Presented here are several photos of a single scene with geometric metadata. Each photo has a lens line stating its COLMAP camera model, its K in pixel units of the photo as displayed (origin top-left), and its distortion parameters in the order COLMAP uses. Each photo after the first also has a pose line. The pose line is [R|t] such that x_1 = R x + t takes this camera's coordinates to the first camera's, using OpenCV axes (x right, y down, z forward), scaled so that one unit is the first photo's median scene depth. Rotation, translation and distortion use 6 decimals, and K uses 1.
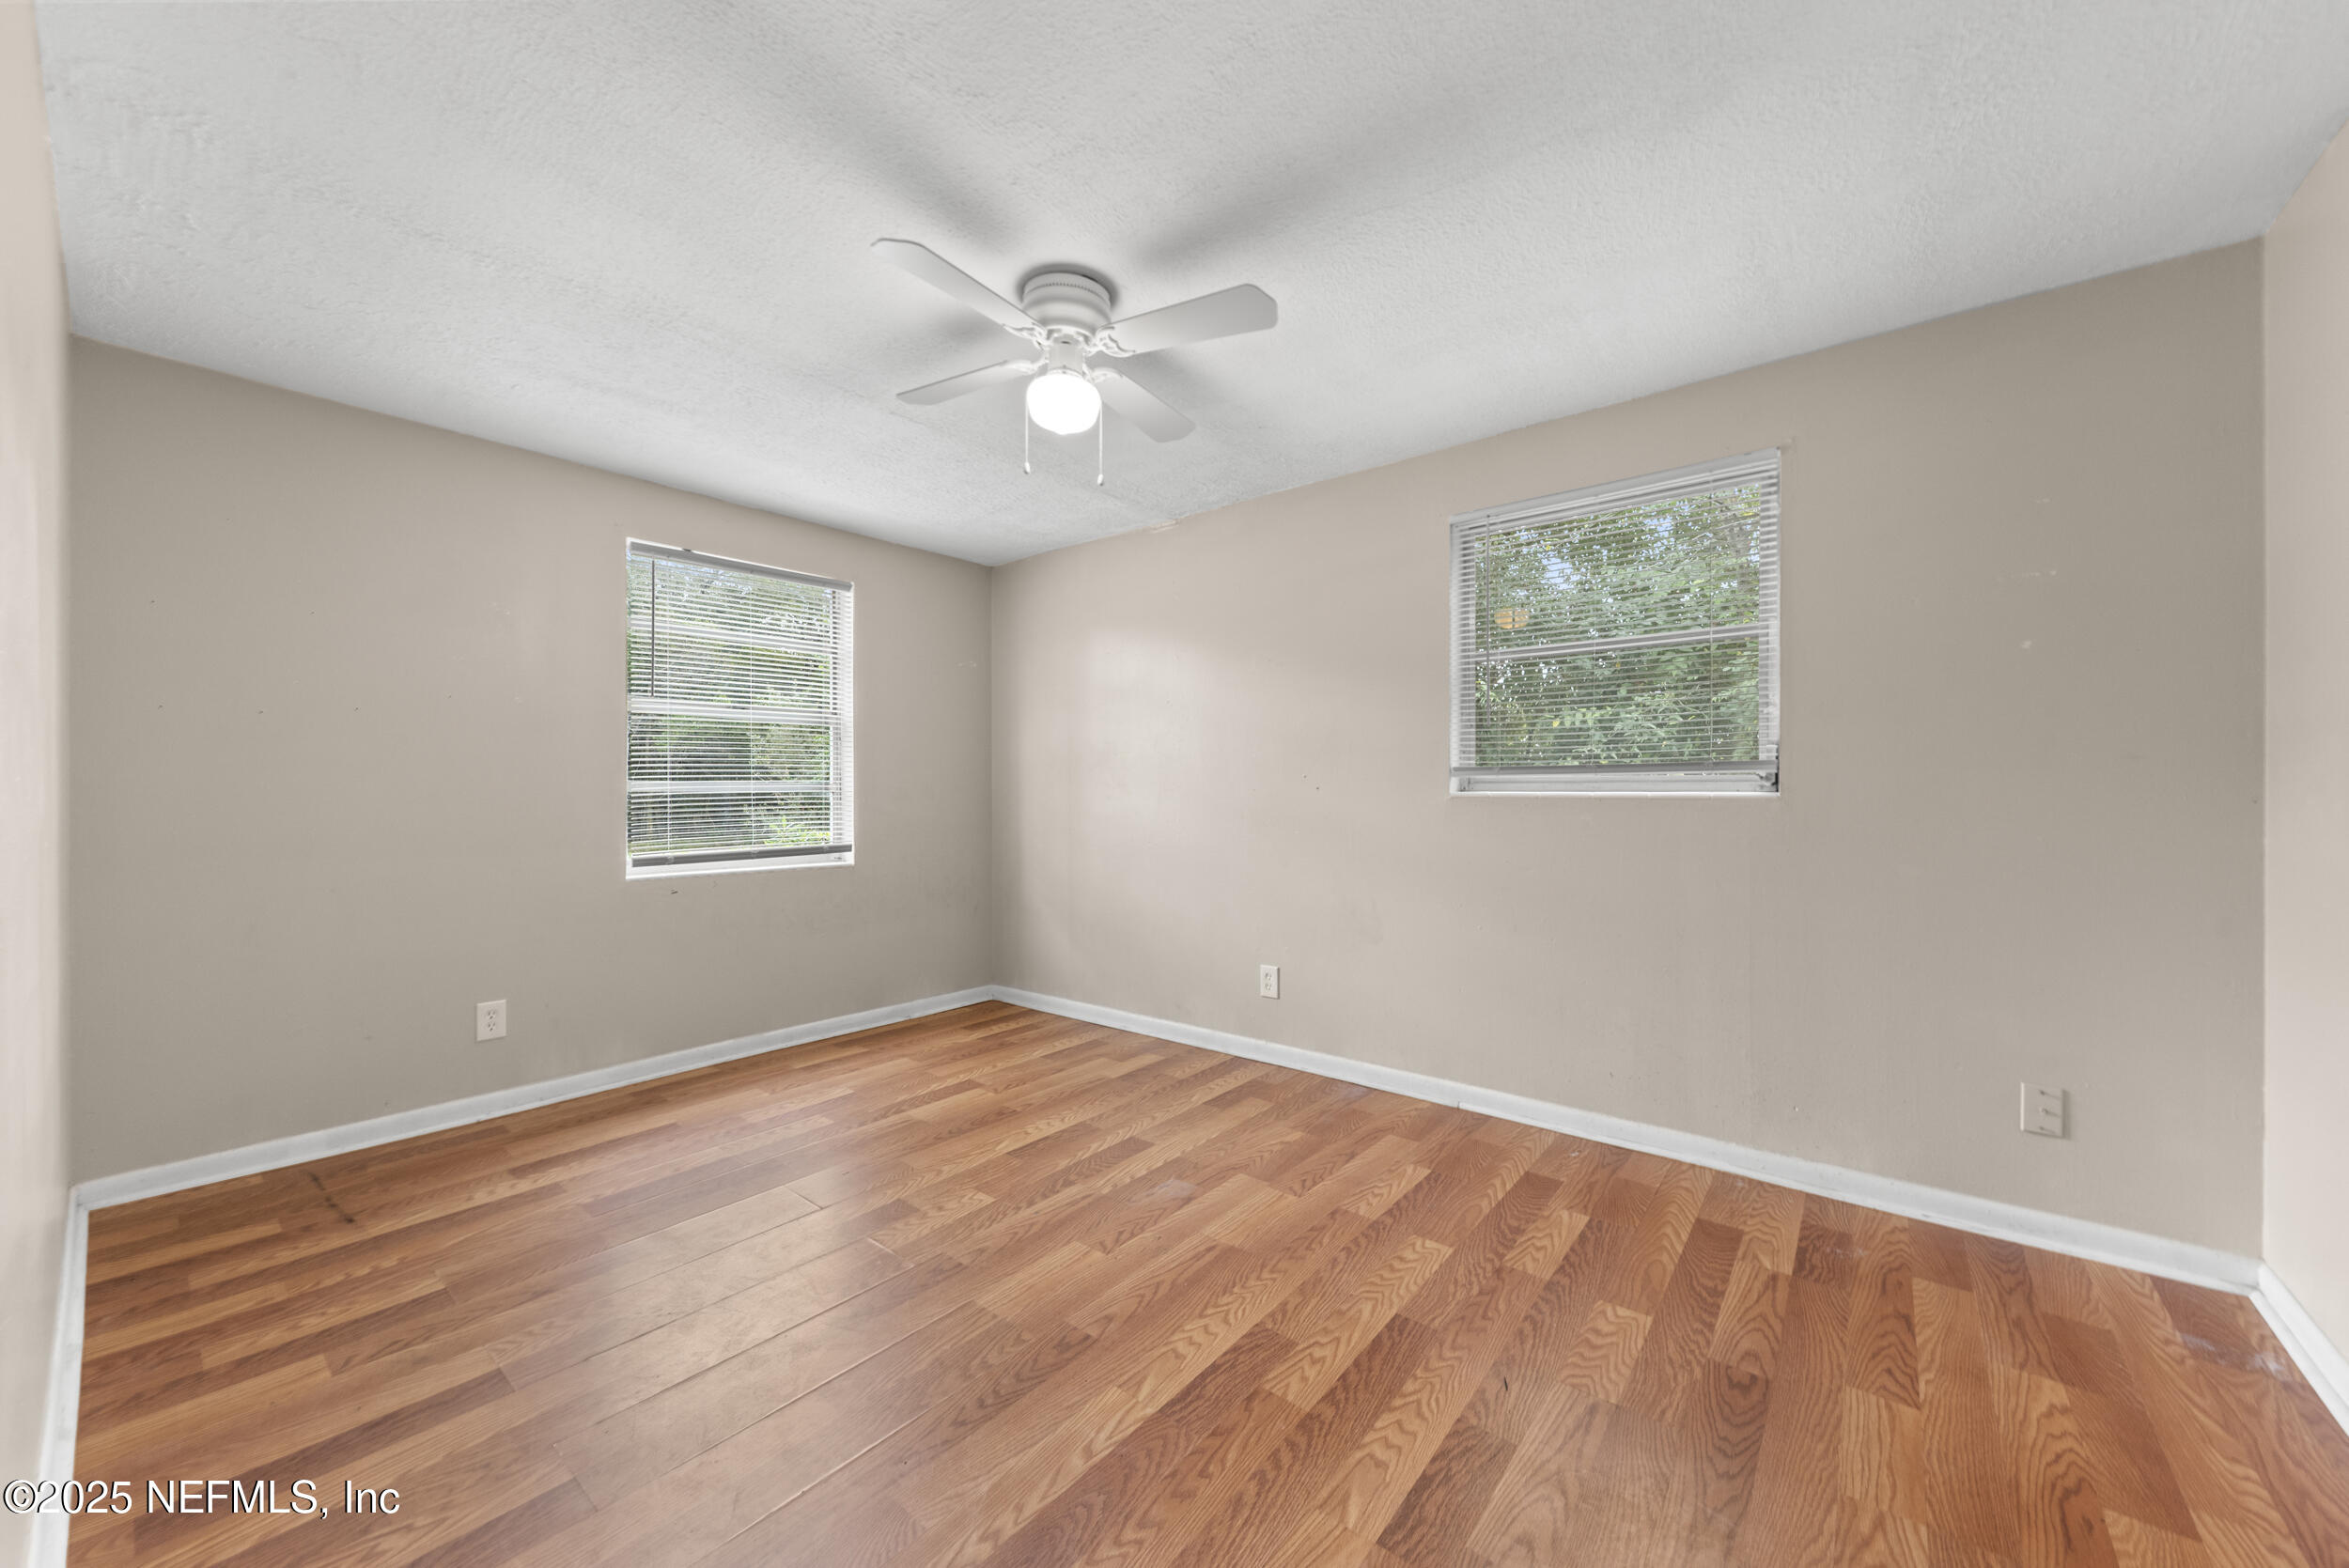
lens RADIAL K [[859.3, 0, 1162.4], [0, 859.3, 797.5], [0, 0, 1]] dist [0.001487, -0.002113]
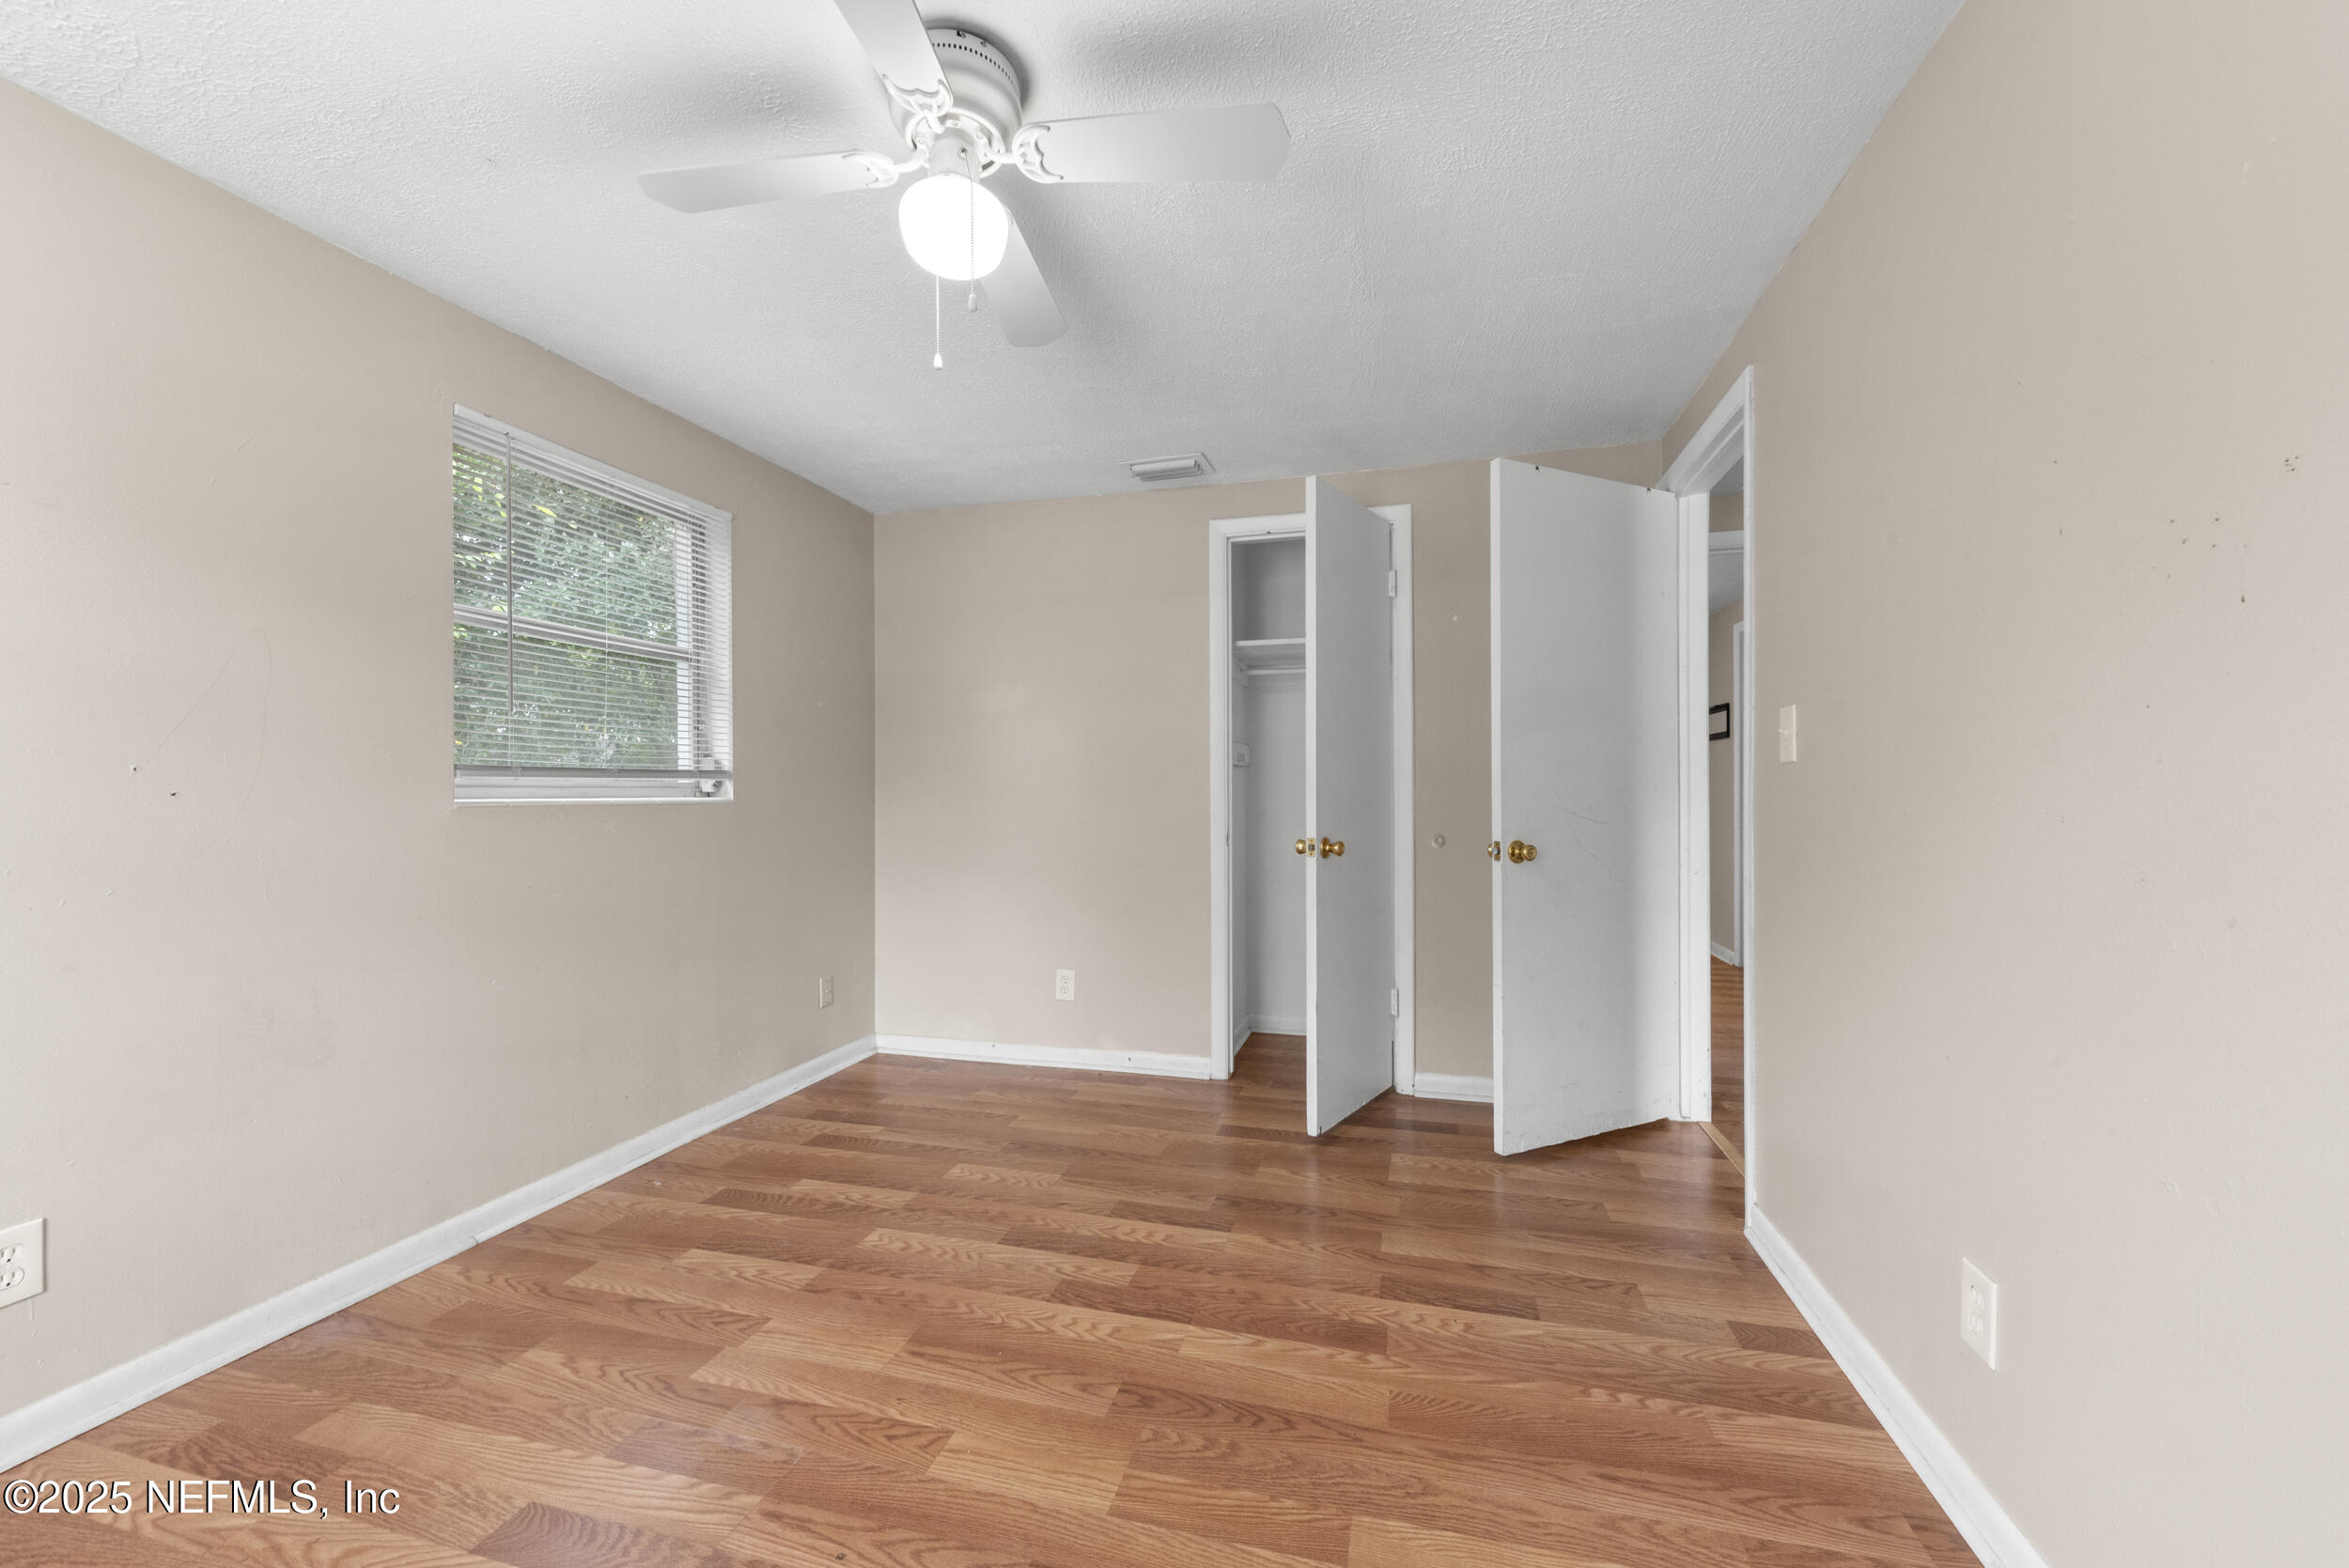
lens RADIAL K [[927.3, 0, 1160.1], [0, 927.3, 786.7], [0, 0, 1]] dist [-0.000709, -0.000395]
pose [[-0.409131, 0.006831, 0.912450, -0.769528], [0.012386, 0.999921, -0.001932, -0.011356], [-0.912392, 0.010511, -0.409183, 1.036547]]
